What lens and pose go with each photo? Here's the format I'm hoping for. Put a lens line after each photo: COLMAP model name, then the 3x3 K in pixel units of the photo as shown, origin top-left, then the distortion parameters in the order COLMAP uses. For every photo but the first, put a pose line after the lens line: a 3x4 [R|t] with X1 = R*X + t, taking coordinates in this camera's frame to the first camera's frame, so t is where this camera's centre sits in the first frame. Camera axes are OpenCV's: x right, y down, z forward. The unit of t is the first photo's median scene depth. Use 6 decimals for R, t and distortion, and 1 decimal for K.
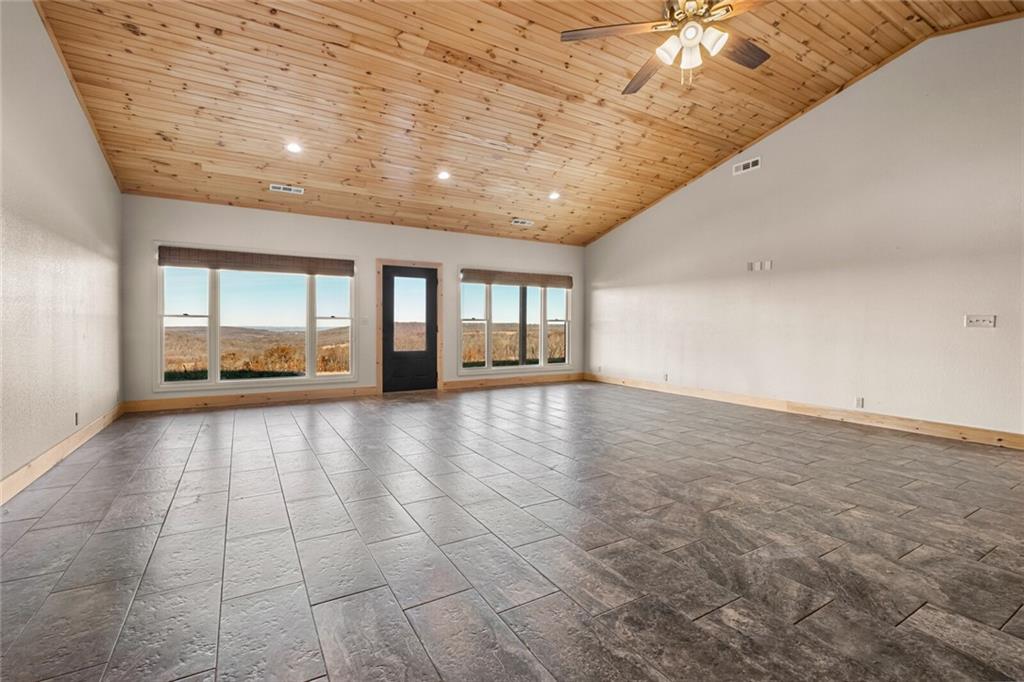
lens RADIAL K [[457.1, 0, 510.3], [0, 457.1, 336.2], [0, 0, 1]] dist [-0.003500, -0.001598]
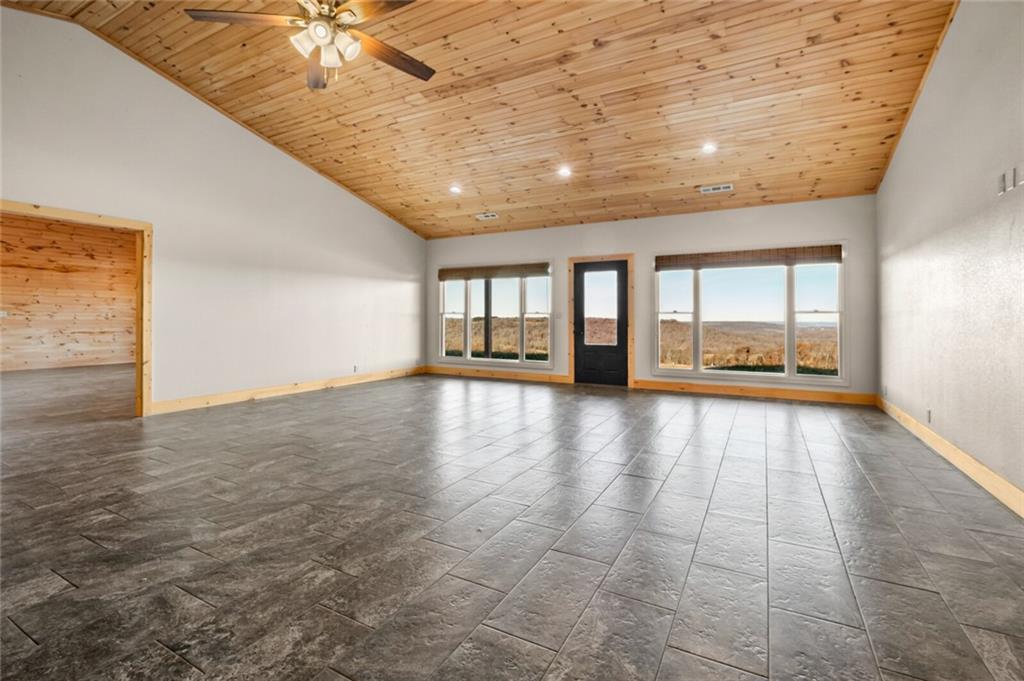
lens RADIAL K [[457.1, 0, 508.4], [0, 457.1, 319.6], [0, 0, 1]] dist [-0.003500, -0.001598]
pose [[0.511079, -0.002595, -0.859530, 0.808055], [-0.020073, 0.999687, -0.014954, -0.005648], [0.859299, 0.024896, 0.510866, 0.458573]]
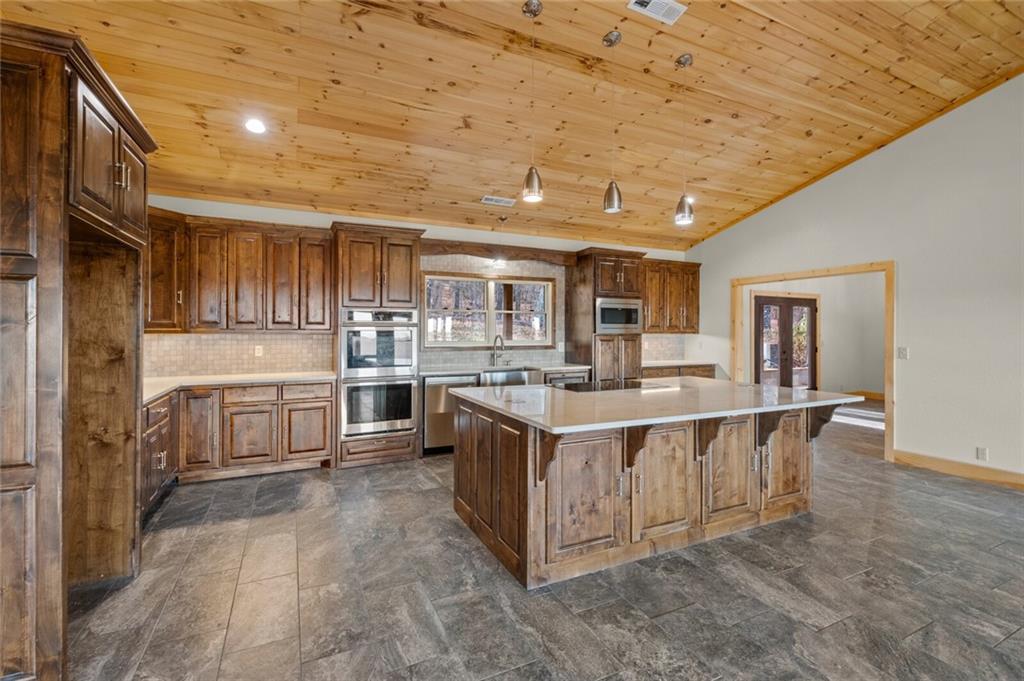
lens RADIAL K [[457.1, 0, 518.1], [0, 457.1, 331.7], [0, 0, 1]] dist [-0.003500, -0.001598]
pose [[-0.996690, -0.005910, 0.081075, 0.562287], [-0.004047, 0.999724, 0.023123, -0.071887], [-0.081190, 0.022719, -0.996440, 0.779966]]
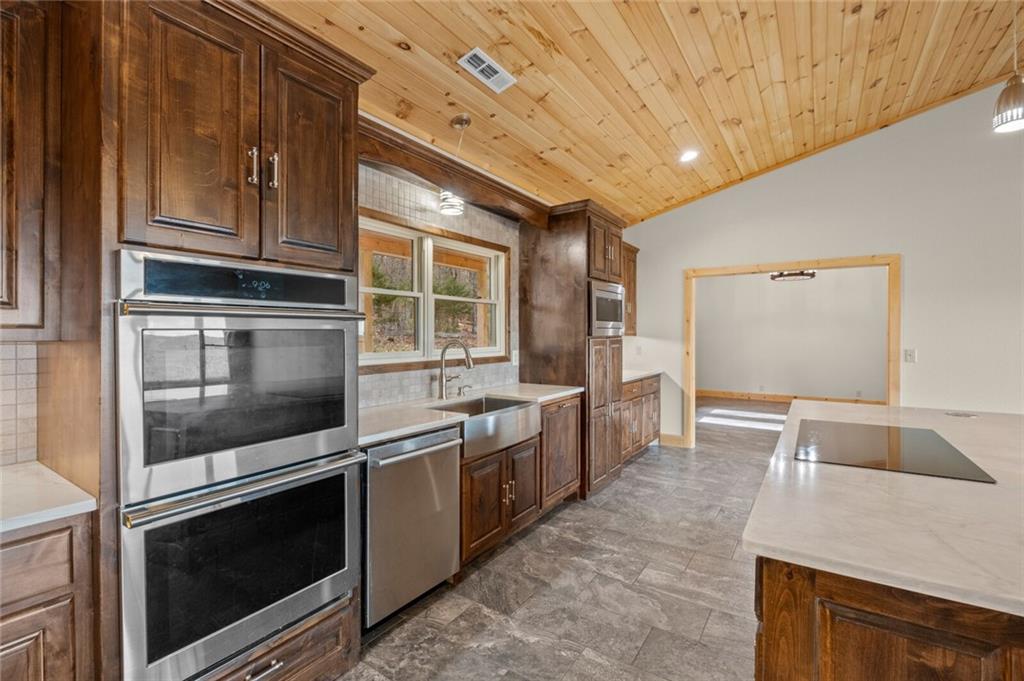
lens RADIAL K [[457.1, 0, 511.8], [0, 457.1, 337.9], [0, 0, 1]] dist [-0.003500, -0.001598]
pose [[-0.903632, -0.000051, -0.428310, 0.895518], [-0.012871, 0.999552, 0.027035, -0.056775], [0.428117, 0.029943, -0.903227, 0.221545]]
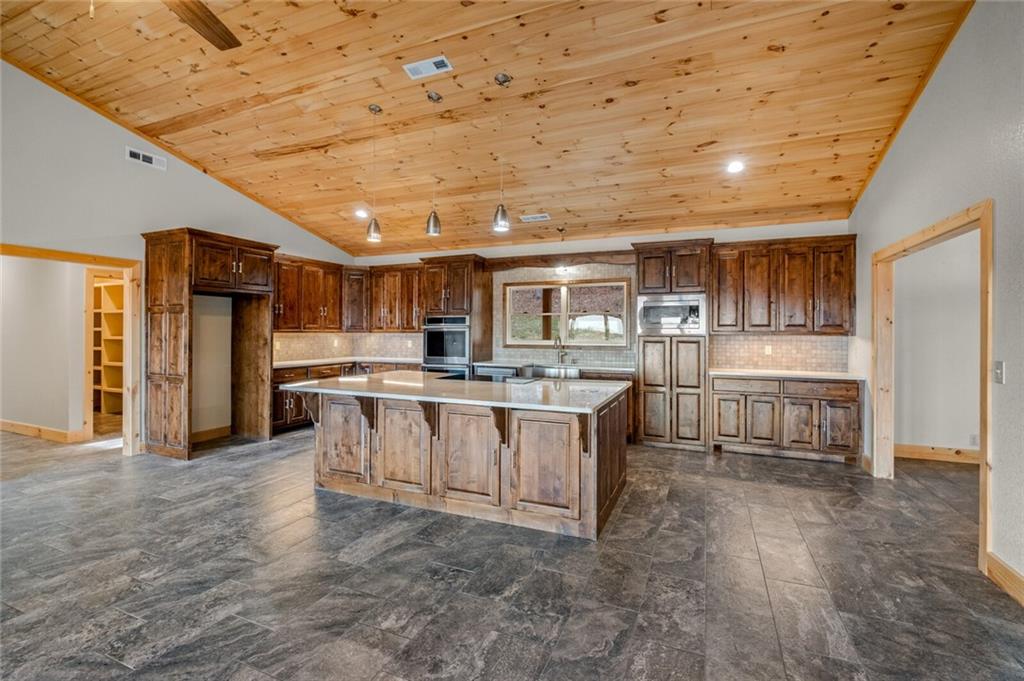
lens RADIAL K [[457.1, 0, 511.3], [0, 457.1, 329.4], [0, 0, 1]] dist [-0.003500, -0.001598]
pose [[-0.590548, -0.001834, 0.807000, -0.242249], [0.011496, 0.999877, 0.010685, -0.067628], [-0.806921, 0.015588, -0.590454, 0.495284]]
